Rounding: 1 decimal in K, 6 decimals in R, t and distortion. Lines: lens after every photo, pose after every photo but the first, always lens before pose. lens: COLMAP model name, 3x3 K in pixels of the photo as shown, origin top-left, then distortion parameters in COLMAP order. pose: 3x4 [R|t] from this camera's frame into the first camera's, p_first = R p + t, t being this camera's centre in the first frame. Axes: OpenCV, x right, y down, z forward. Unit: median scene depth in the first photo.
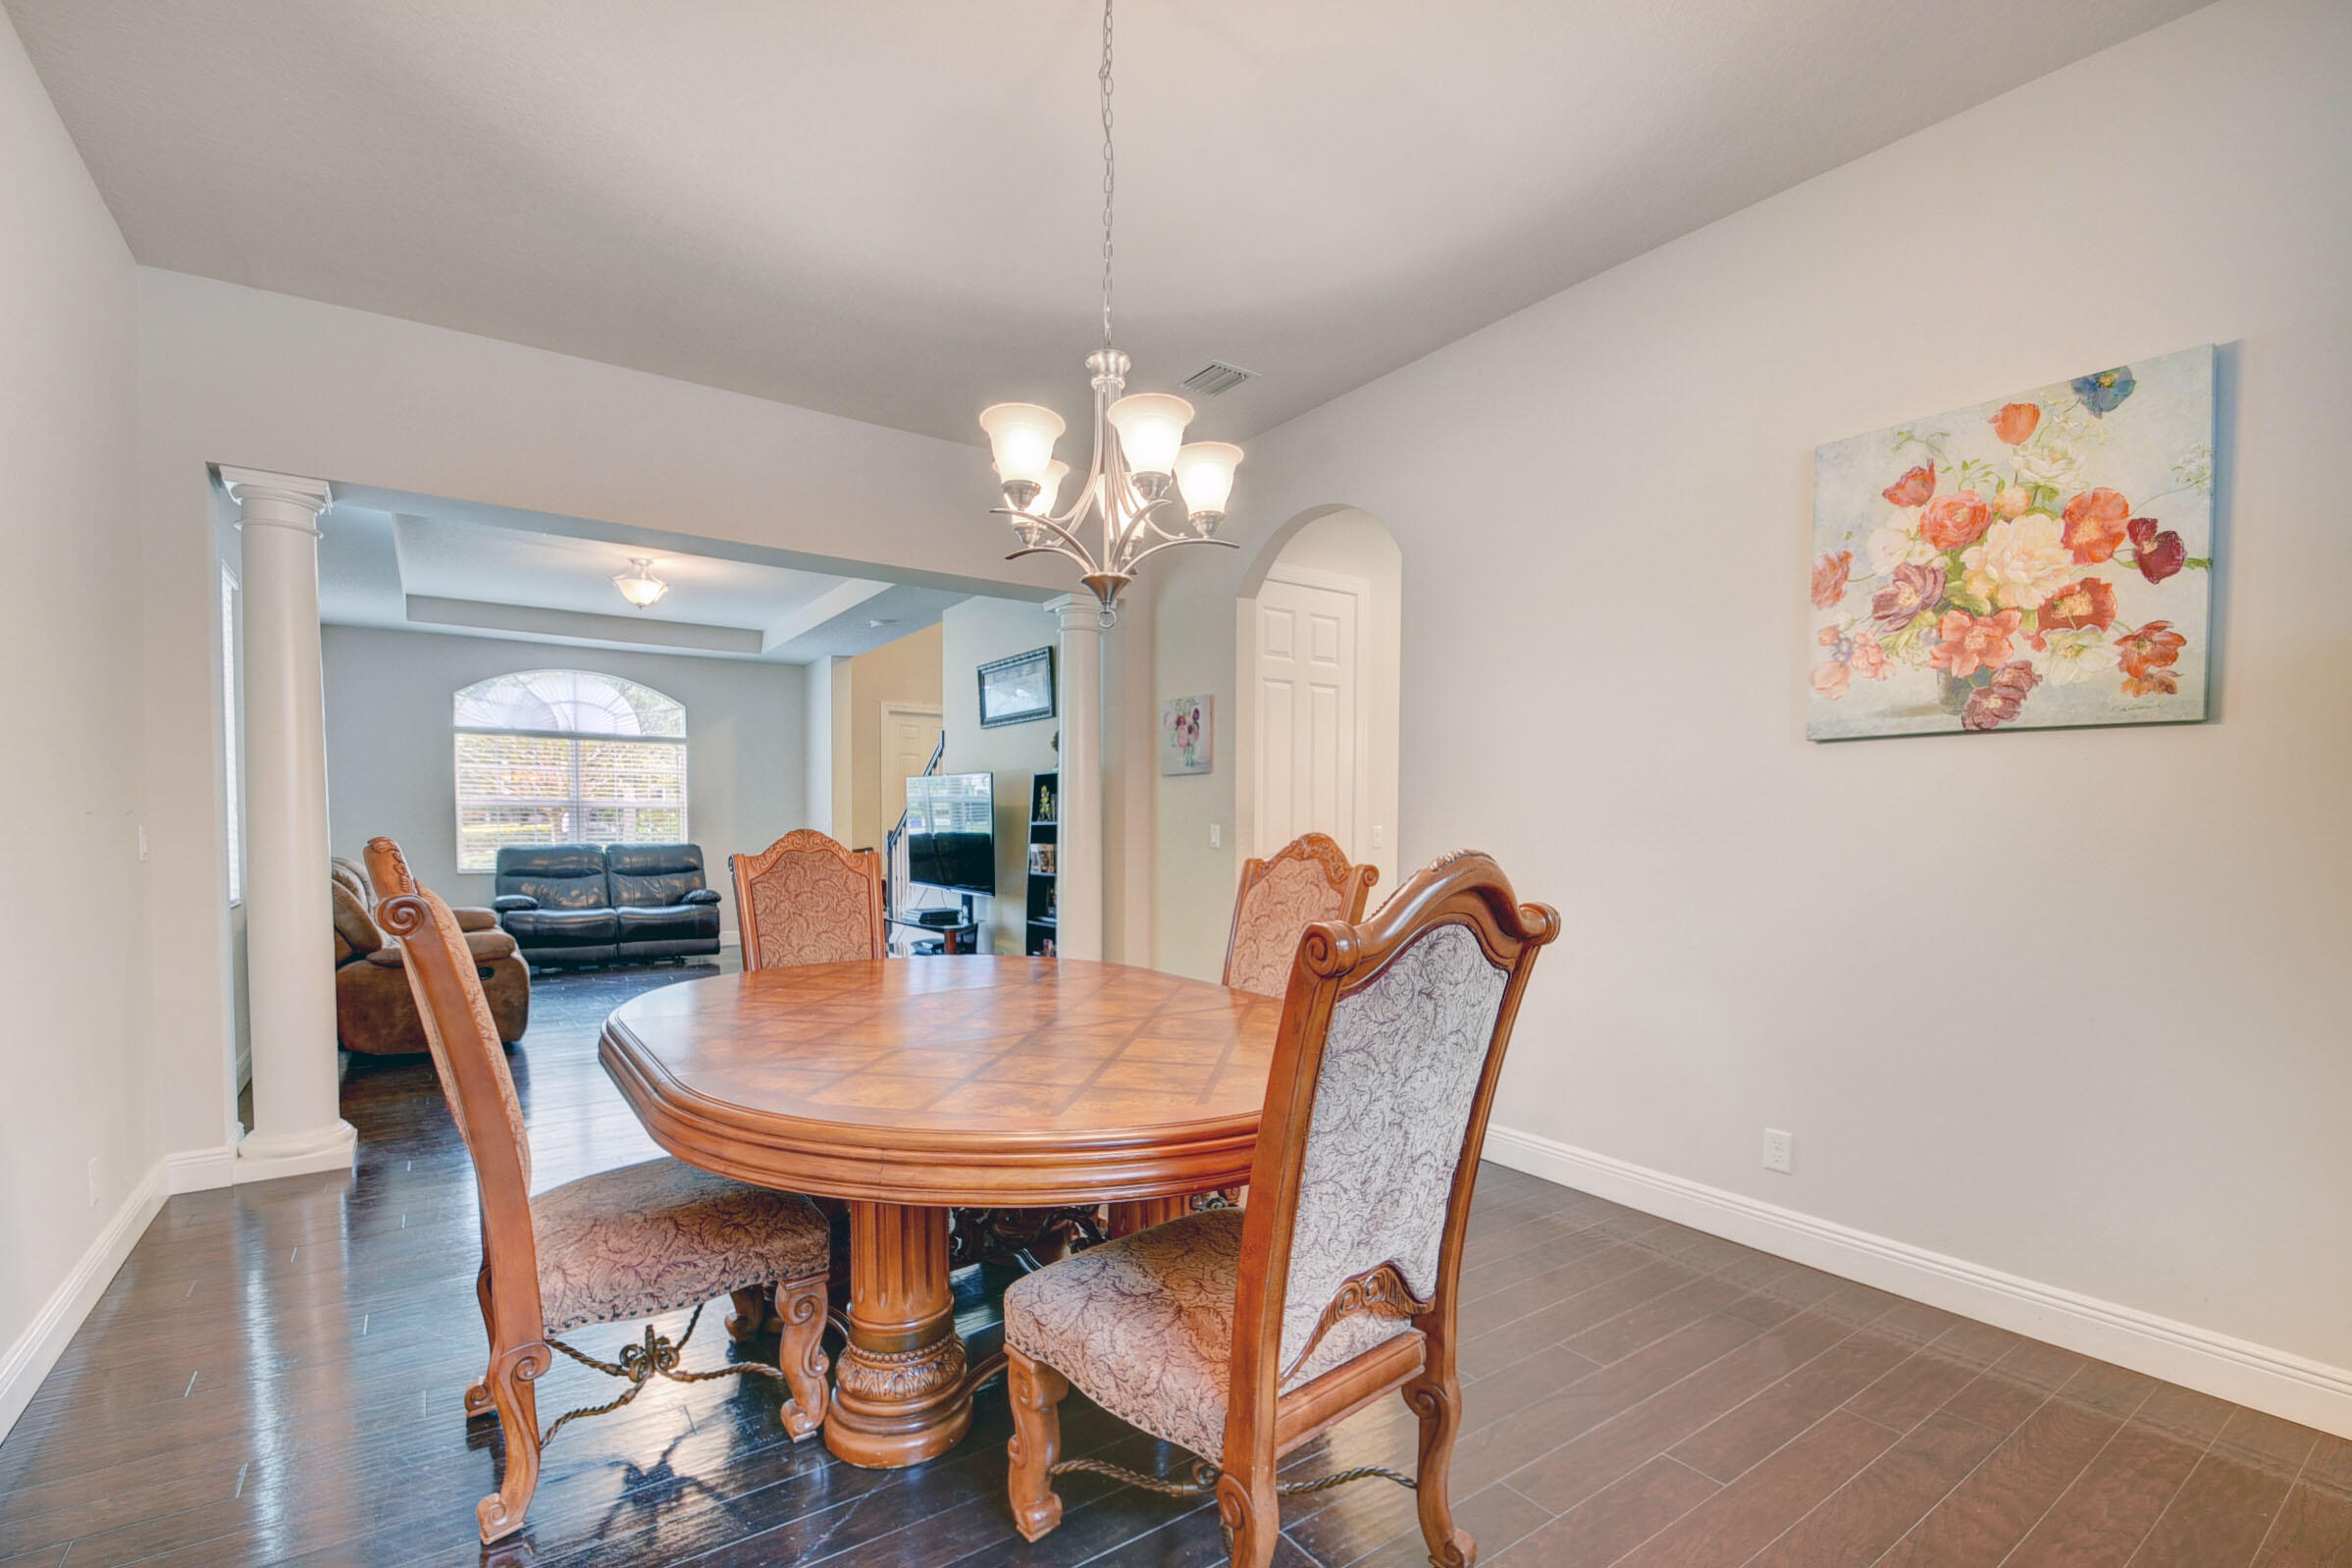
lens RADIAL K [[1039.5, 0, 1173.2], [0, 1039.5, 805.7], [0, 0, 1]] dist [-0.007916, -0.000342]
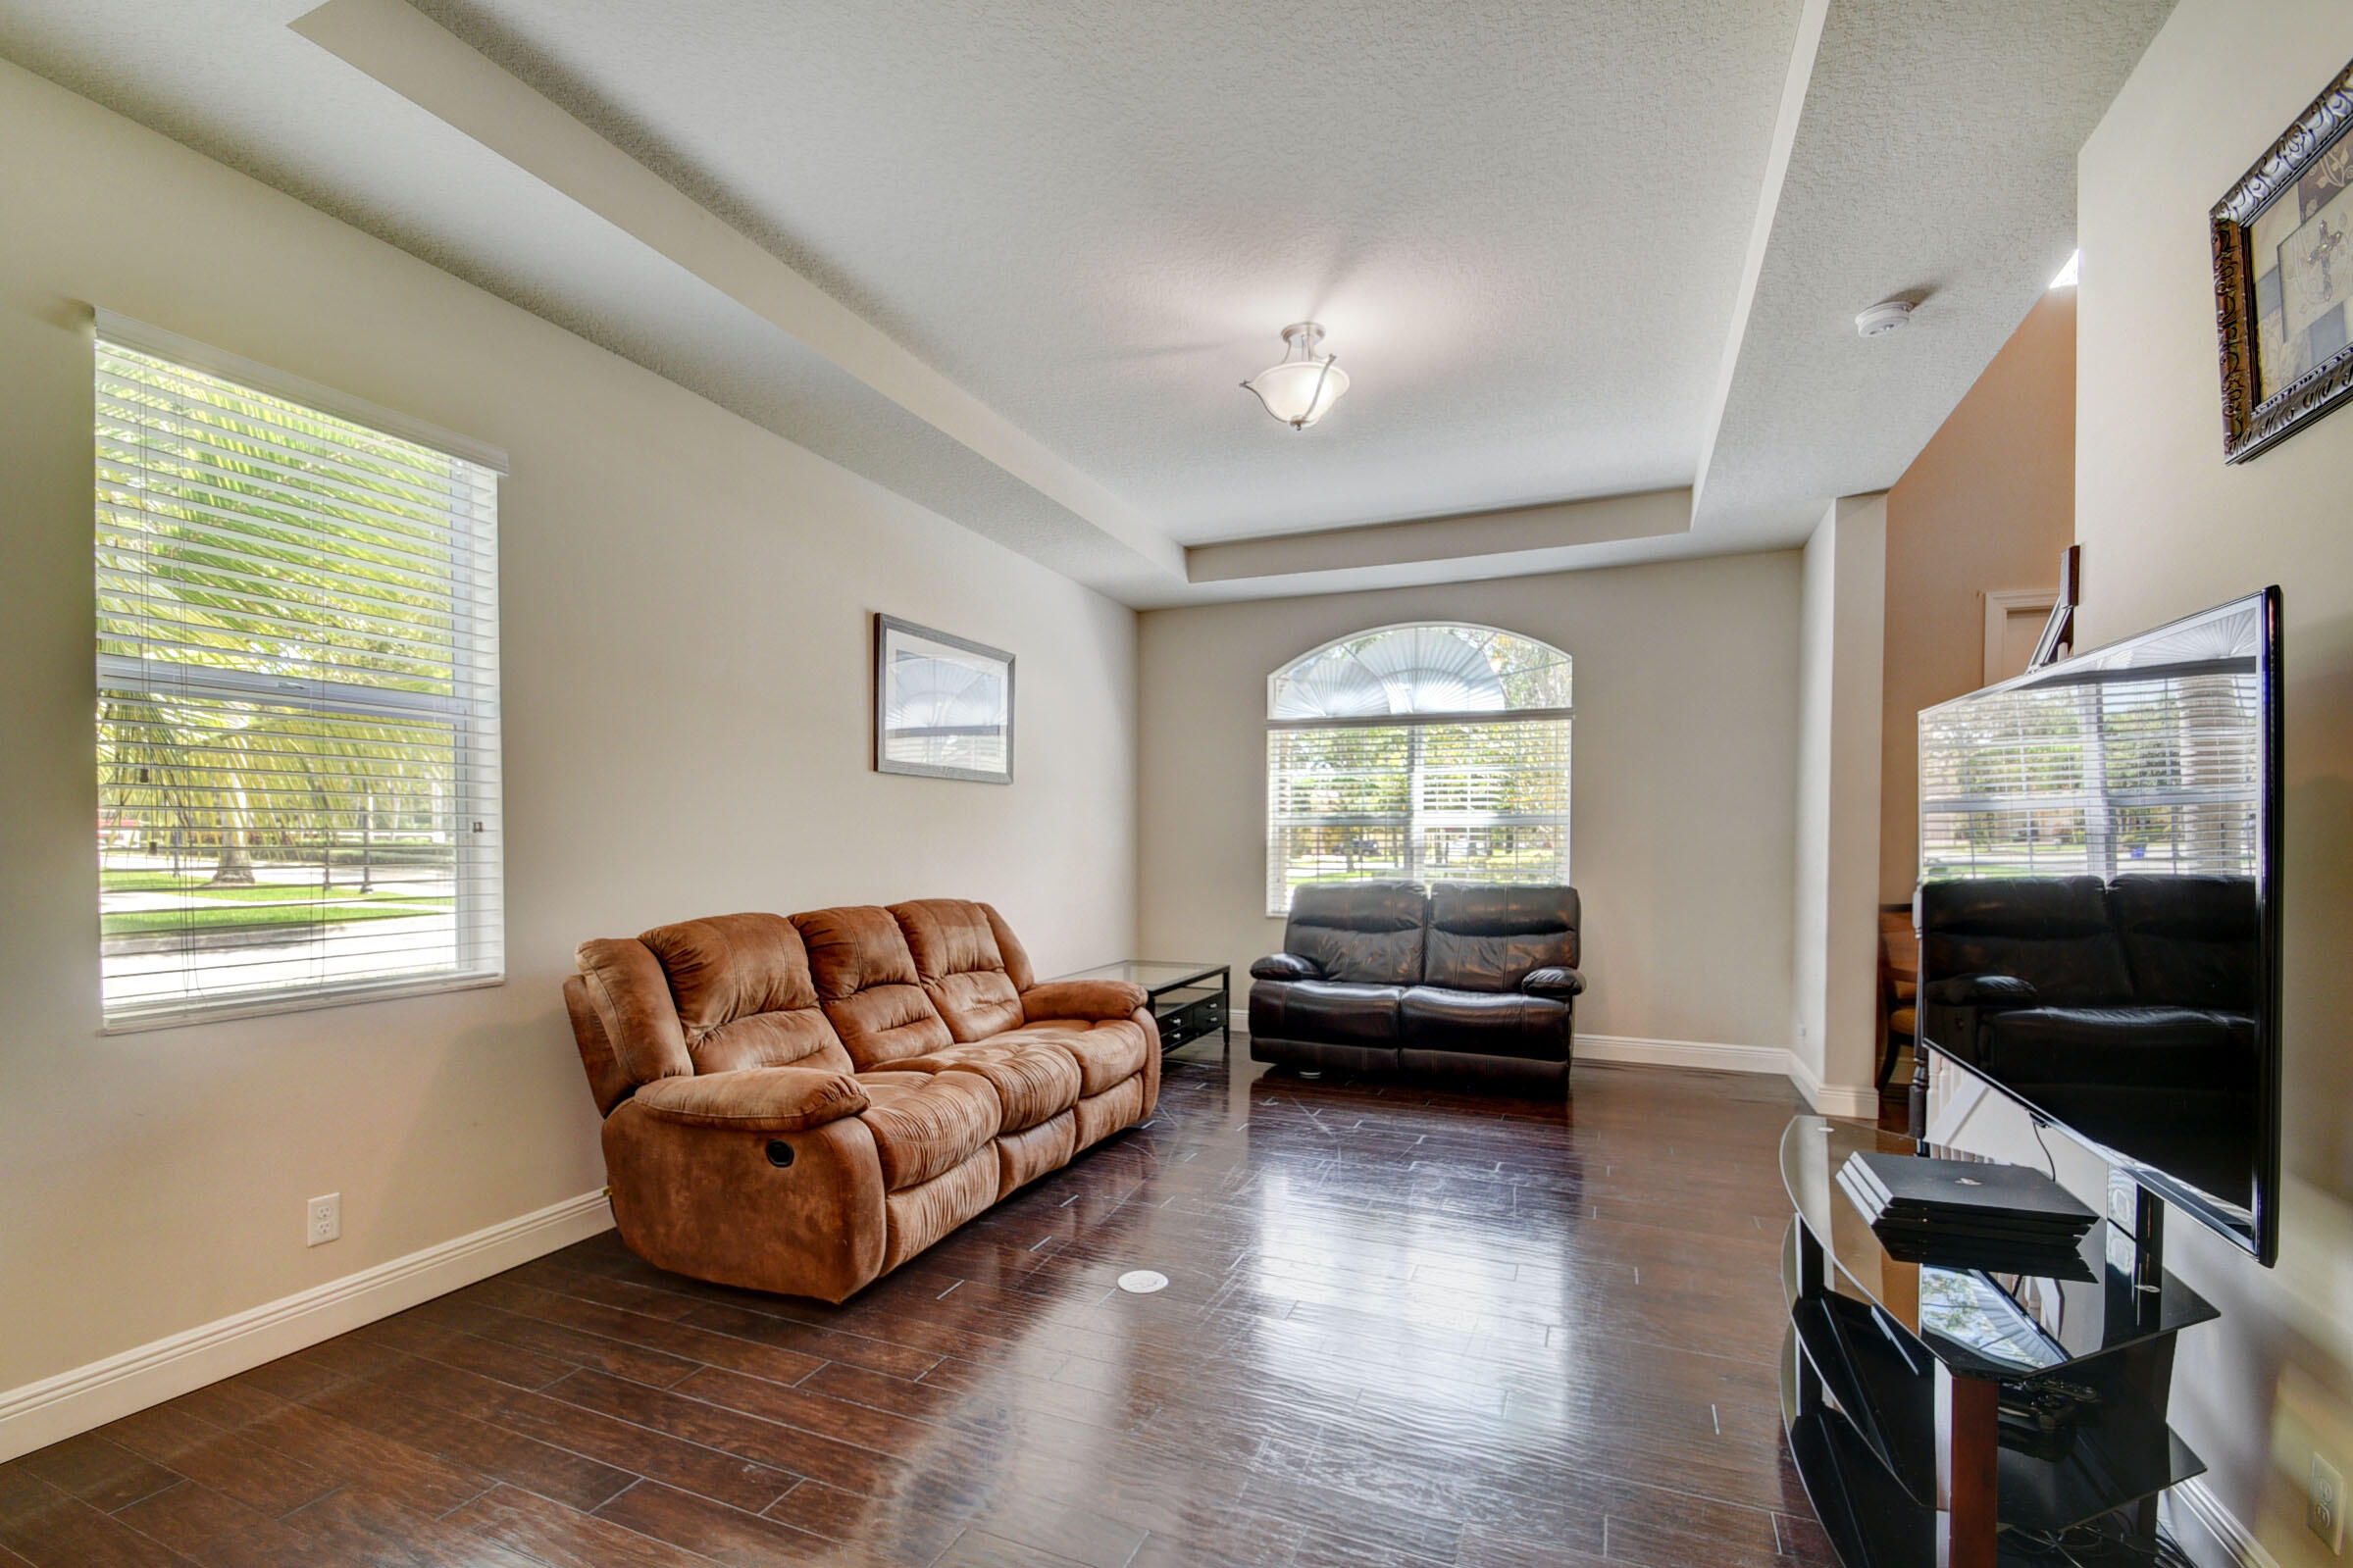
lens RADIAL K [[1039.8, 0, 1142.8], [0, 1039.8, 828.3], [0, 0, 1]] dist [-0.007916, -0.000342]
pose [[0.509457, -0.016041, -0.860347, -0.089228], [0.013753, 0.999850, -0.010498, 0.008593], [0.860386, -0.006484, 0.509601, 0.529788]]
